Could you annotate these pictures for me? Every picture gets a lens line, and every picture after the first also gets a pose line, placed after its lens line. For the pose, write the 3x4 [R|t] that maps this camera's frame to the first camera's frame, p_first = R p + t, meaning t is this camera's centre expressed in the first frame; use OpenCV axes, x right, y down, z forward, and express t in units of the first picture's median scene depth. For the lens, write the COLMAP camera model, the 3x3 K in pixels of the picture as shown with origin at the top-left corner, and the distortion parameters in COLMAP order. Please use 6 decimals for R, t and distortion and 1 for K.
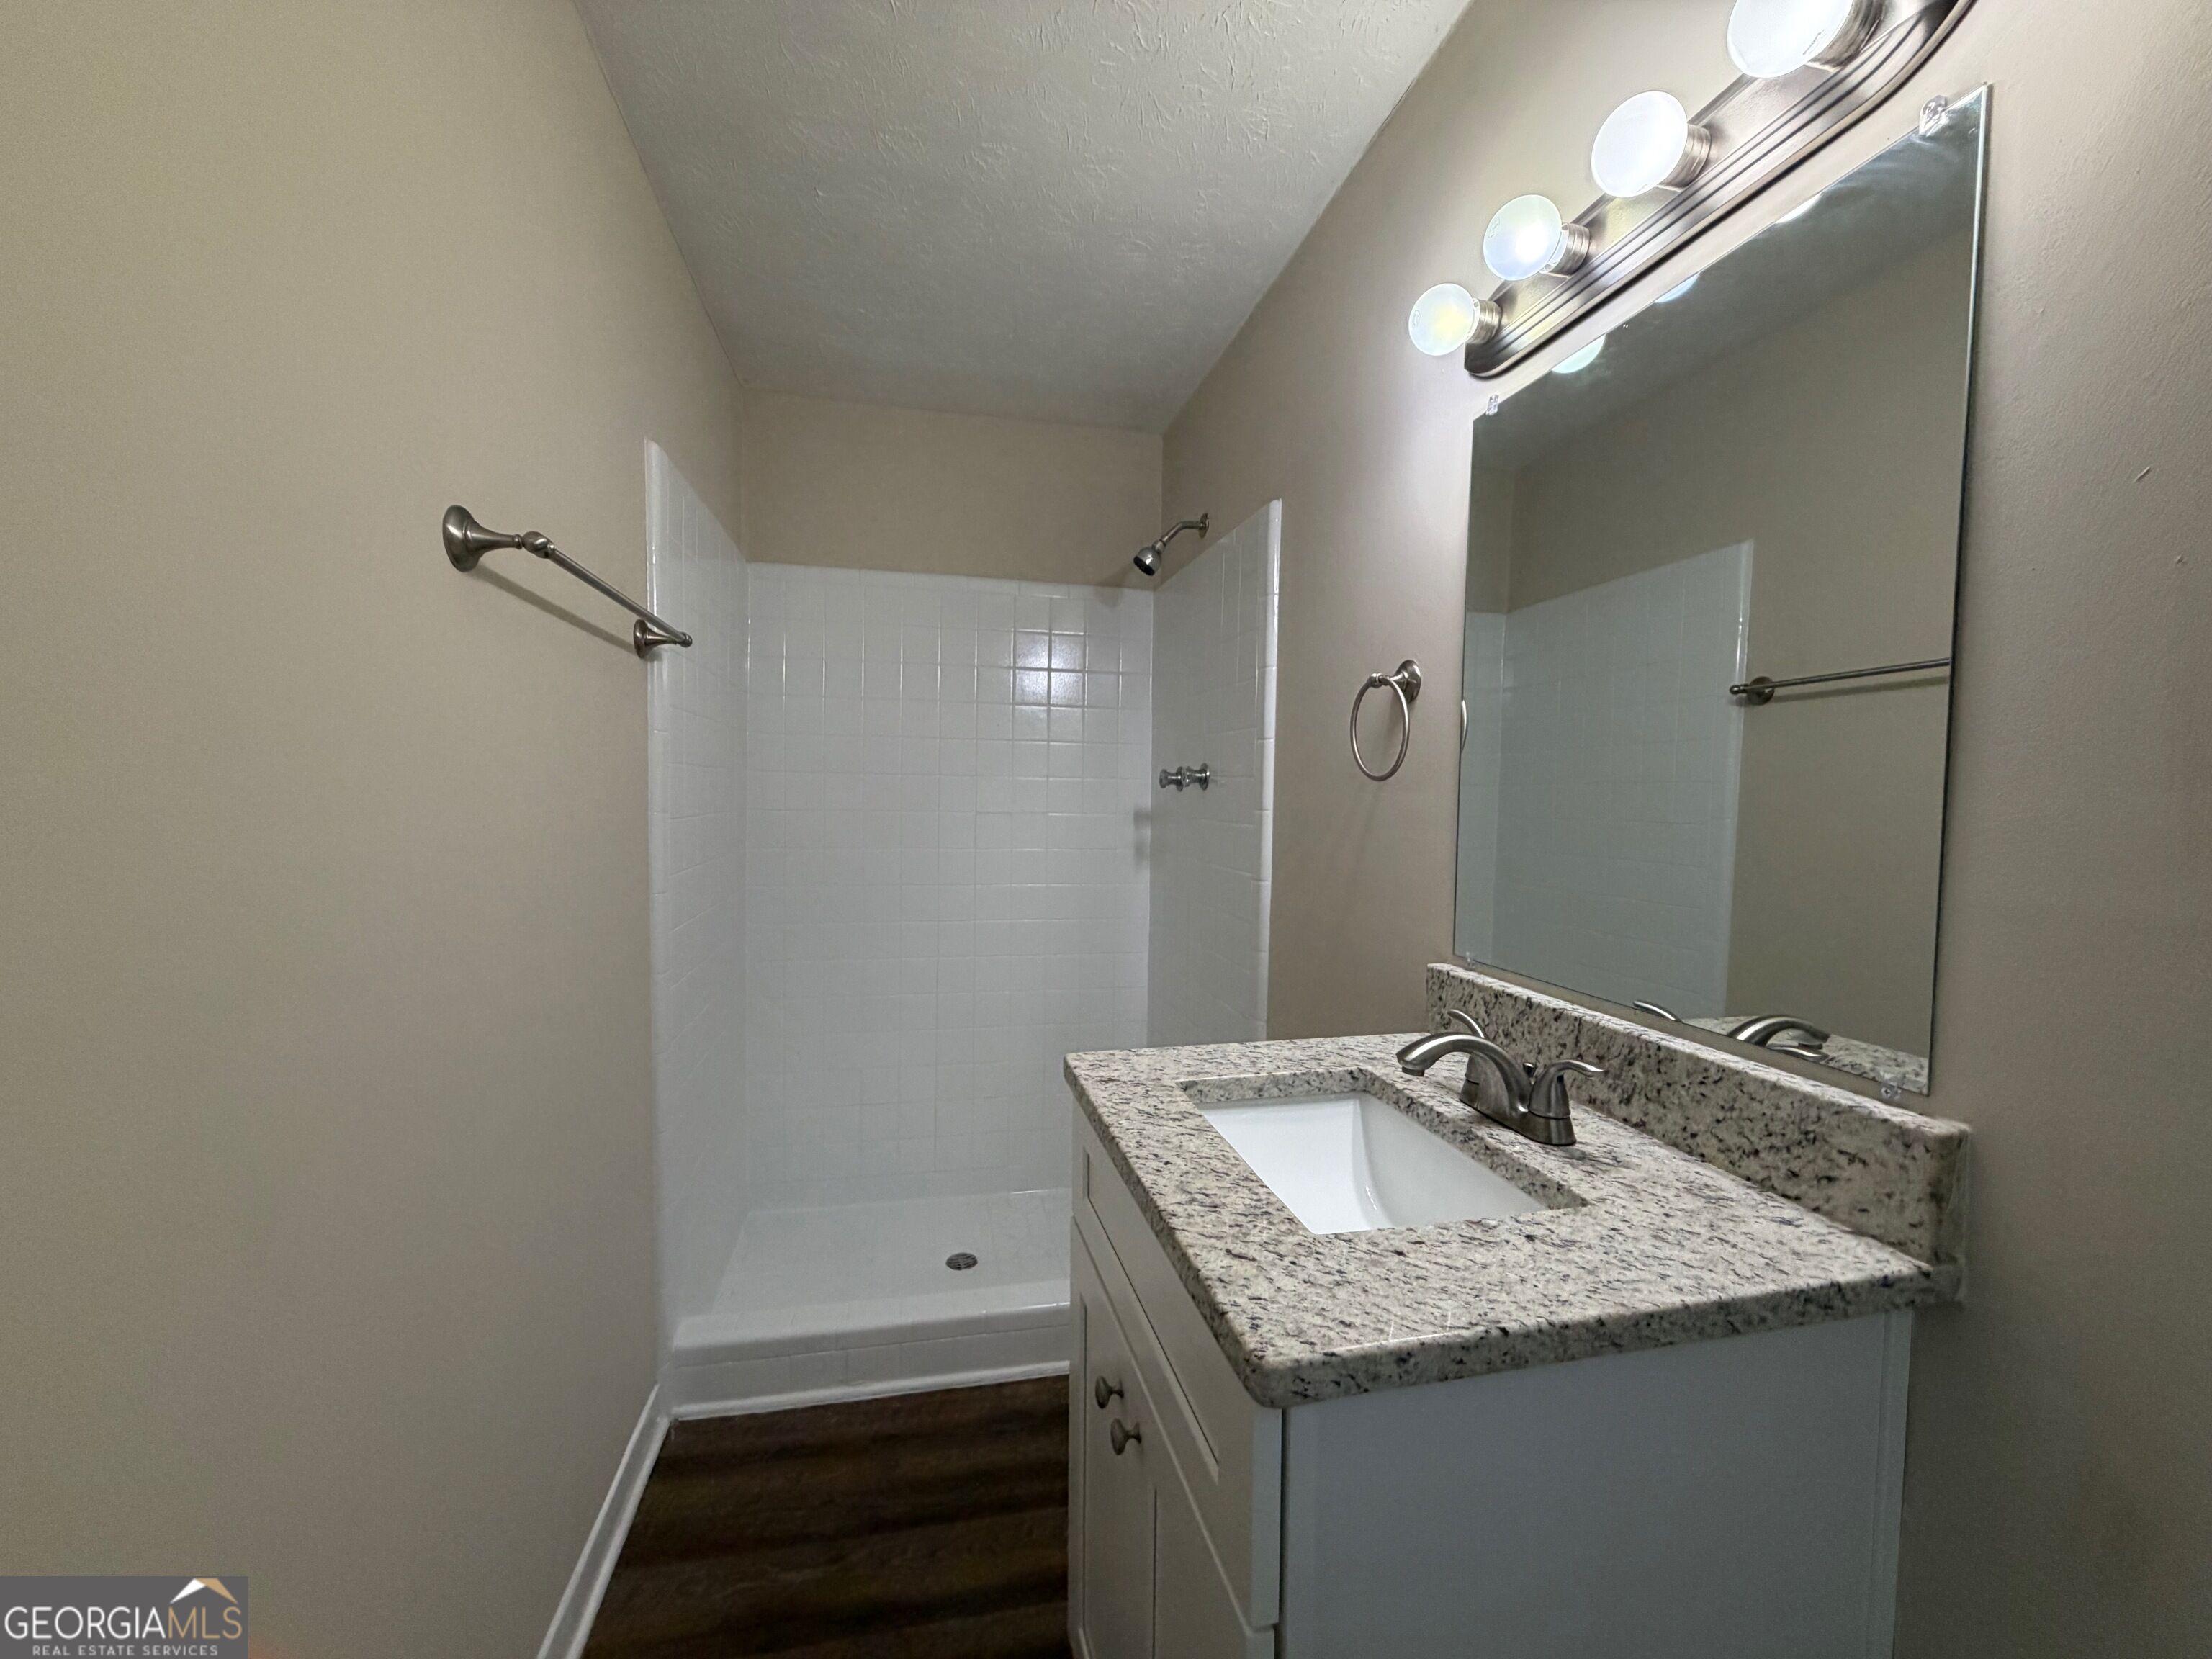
lens RADIAL K [[878.7, 0, 1106.0], [0, 878.7, 829.5], [0, 0, 1]] dist [0.000325, 0.000612]
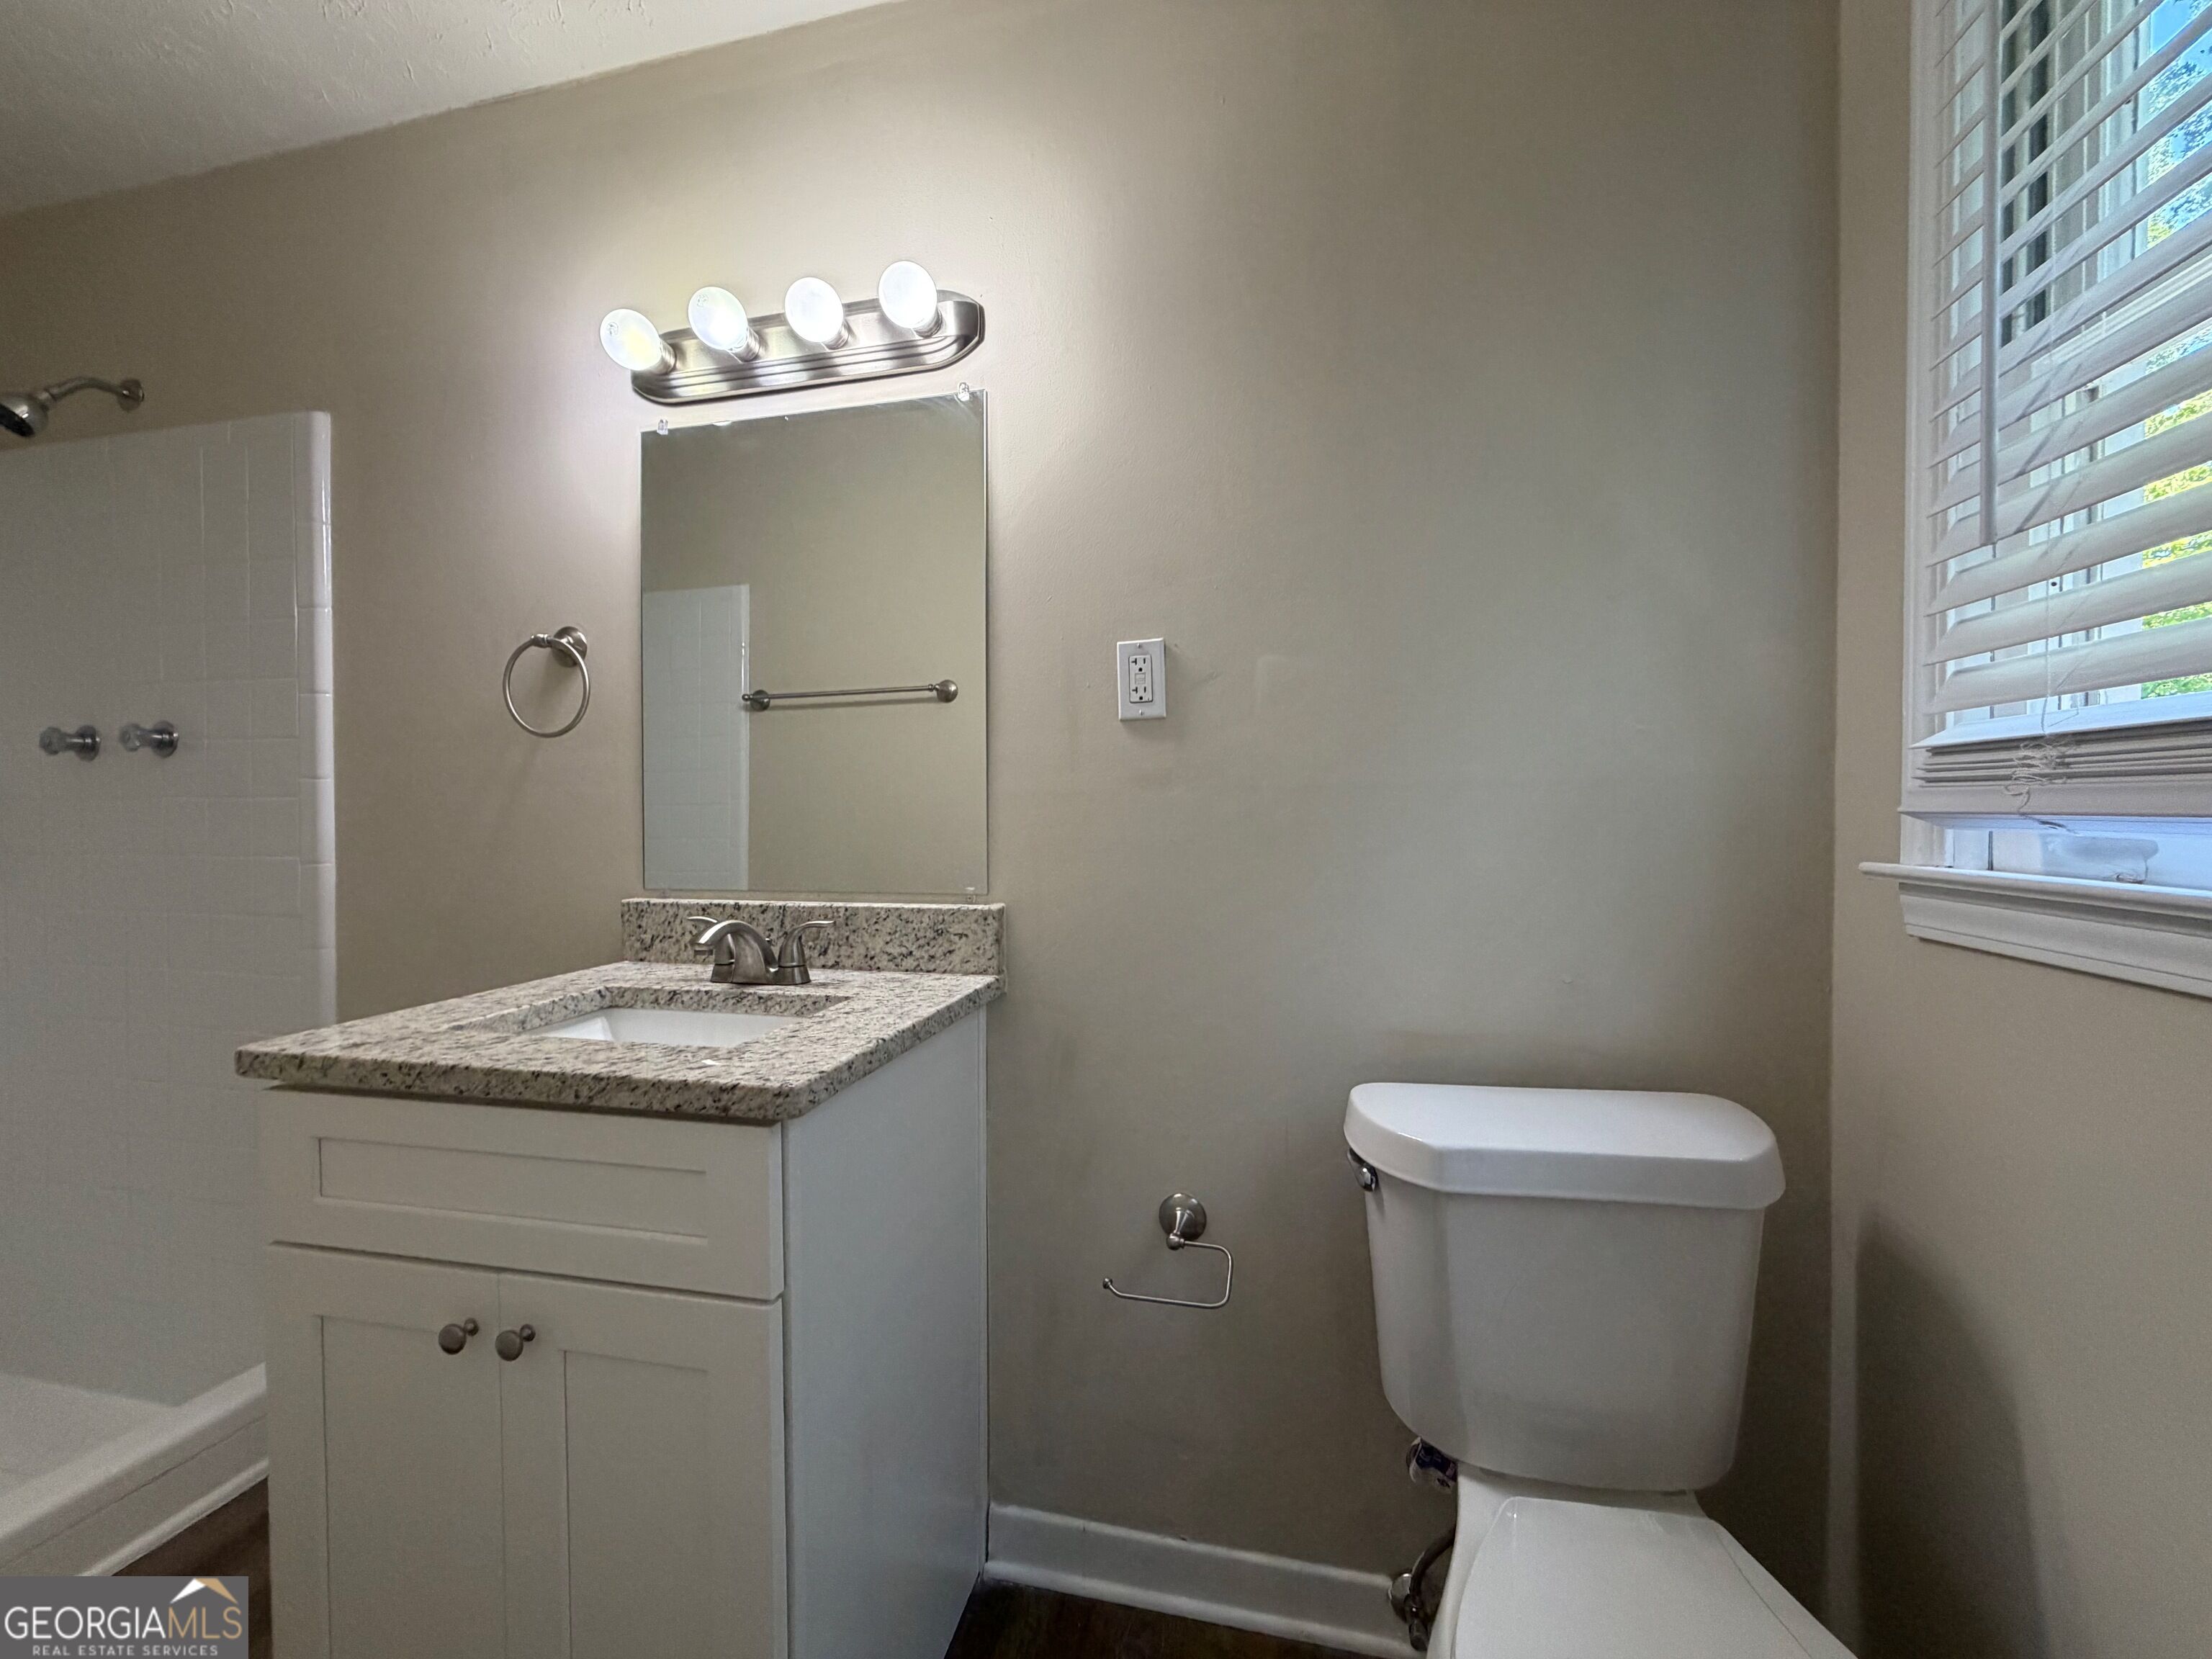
lens RADIAL K [[878.7, 0, 1106.0], [0, 878.7, 829.5], [0, 0, 1]] dist [0.000325, 0.000612]
pose [[0.426177, -0.026940, 0.904239, -0.517518], [0.048701, 0.998790, 0.006803, 0.115620], [-0.903328, 0.041138, 0.426973, -0.055444]]
